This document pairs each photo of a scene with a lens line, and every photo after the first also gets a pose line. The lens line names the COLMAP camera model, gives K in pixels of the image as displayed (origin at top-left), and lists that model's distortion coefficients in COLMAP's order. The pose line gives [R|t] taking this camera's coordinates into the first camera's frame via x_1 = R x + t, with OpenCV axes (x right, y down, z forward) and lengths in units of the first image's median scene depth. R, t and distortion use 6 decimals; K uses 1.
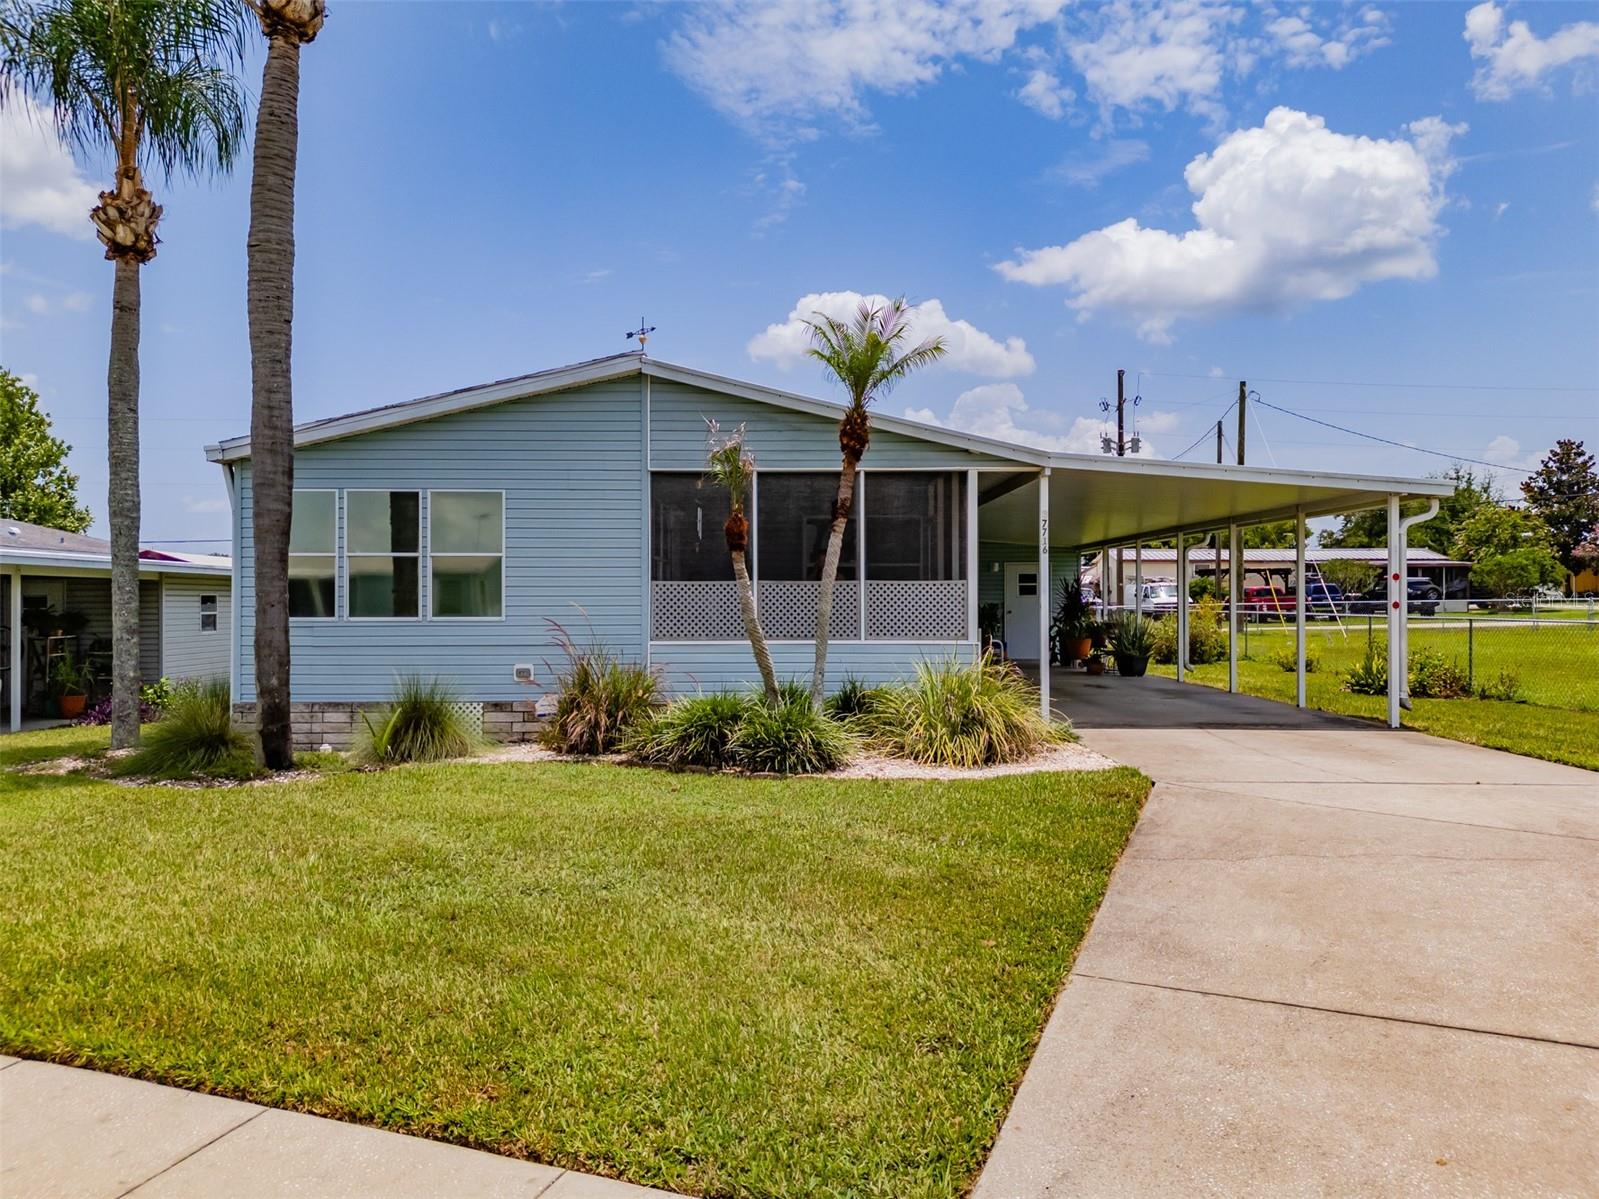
lens RADIAL K [[1196.0, 0, 804.2], [0, 1196.0, 584.3], [0, 0, 1]] dist [0.070043, -0.066710]
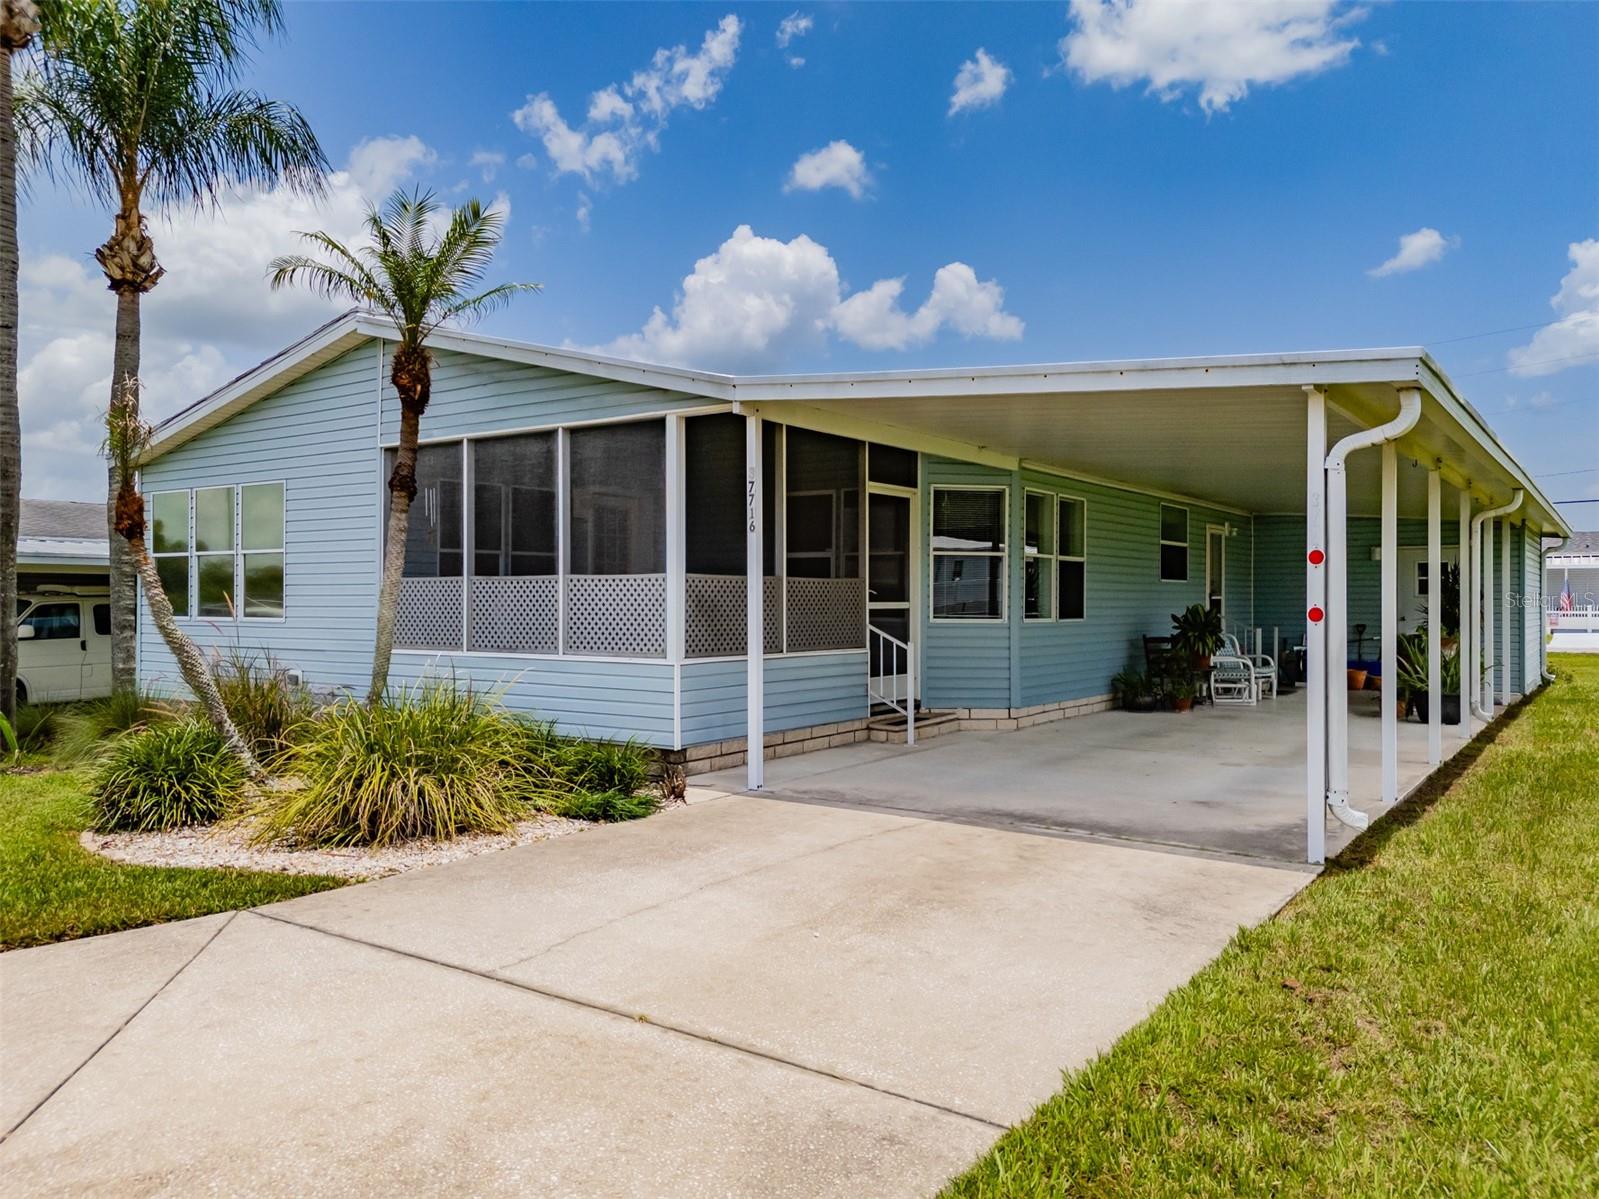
lens RADIAL K [[1196.0, 0, 778.8], [0, 1196.0, 591.6], [0, 0, 1]] dist [0.070043, -0.066710]
pose [[0.804946, -0.000759, -0.593347, 0.604608], [0.005350, 0.999968, 0.005978, 0.003949], [0.593324, -0.007987, 0.804924, 0.475261]]
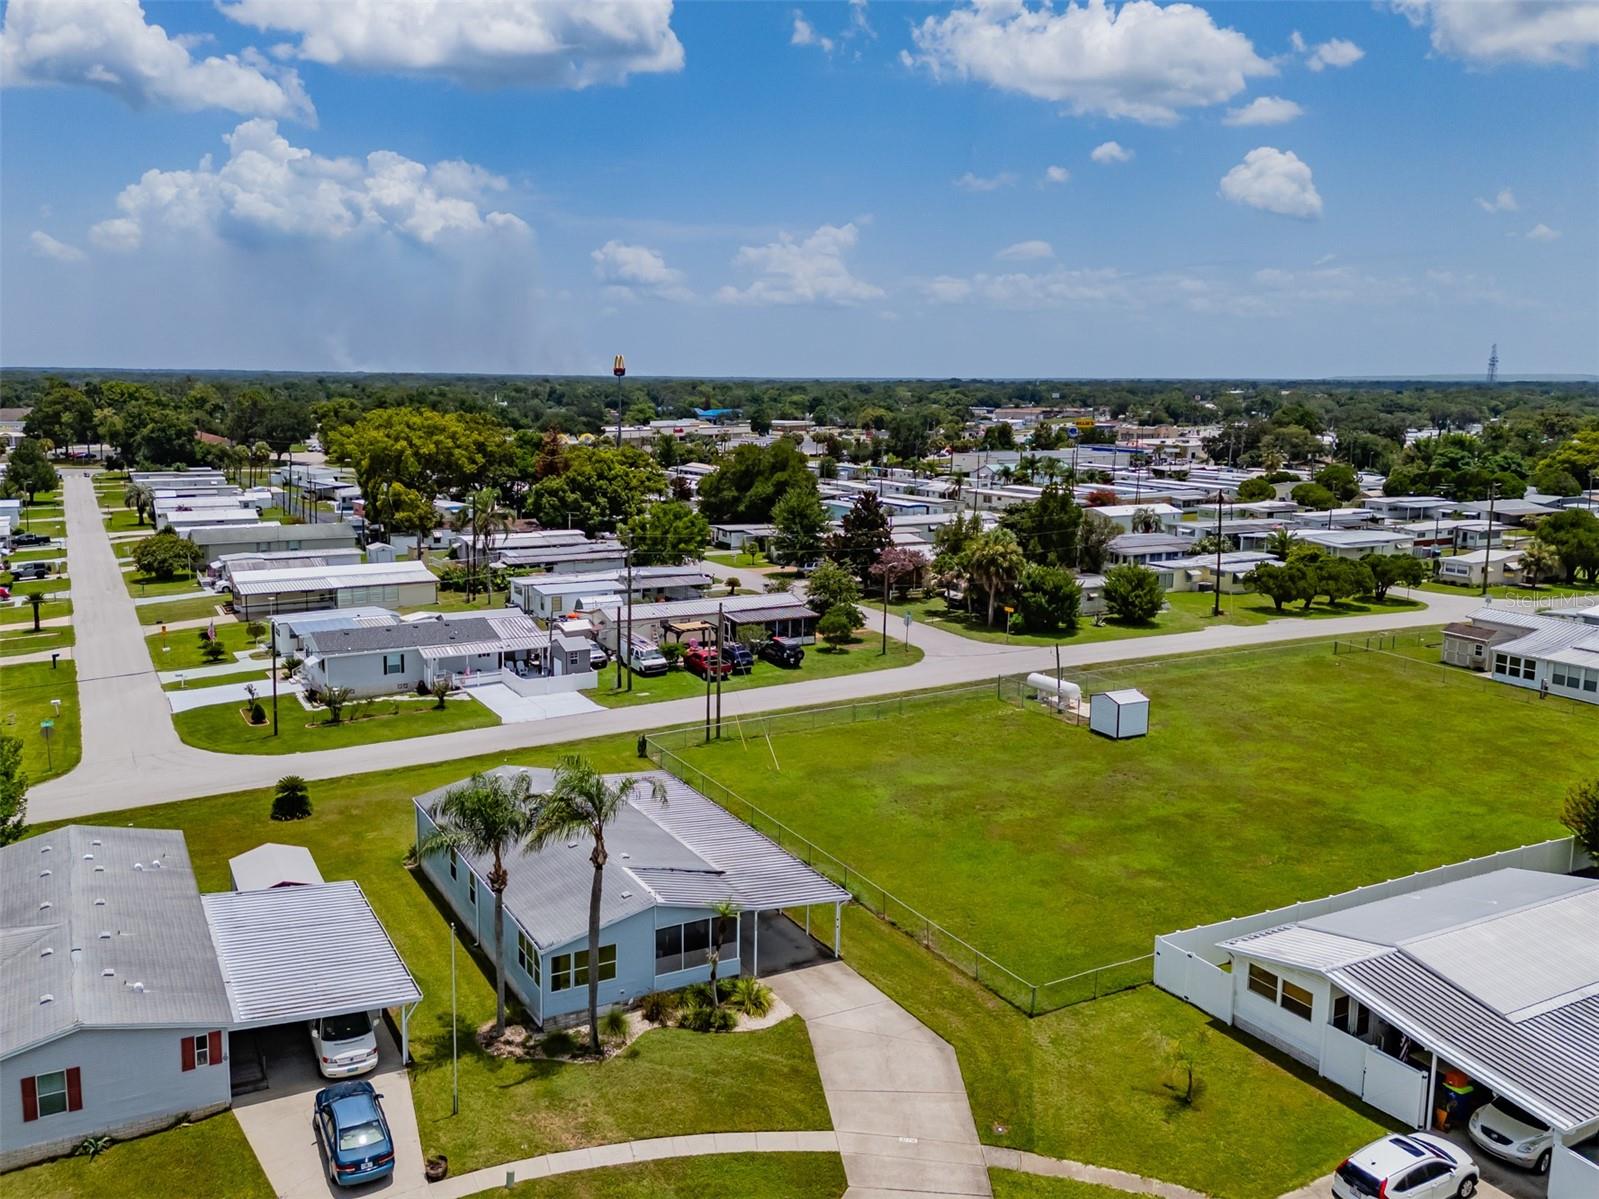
lens RADIAL K [[1307.5, 0, 739.7], [0, 1307.5, 533.0], [0, 0, 1]] dist [0.061799, -0.054063]
pose [[0.890931, -0.041111, 0.452275, -1.580533], [-0.023686, 0.990332, 0.136680, -1.746604], [-0.453521, -0.132485, 0.881343, -2.298659]]
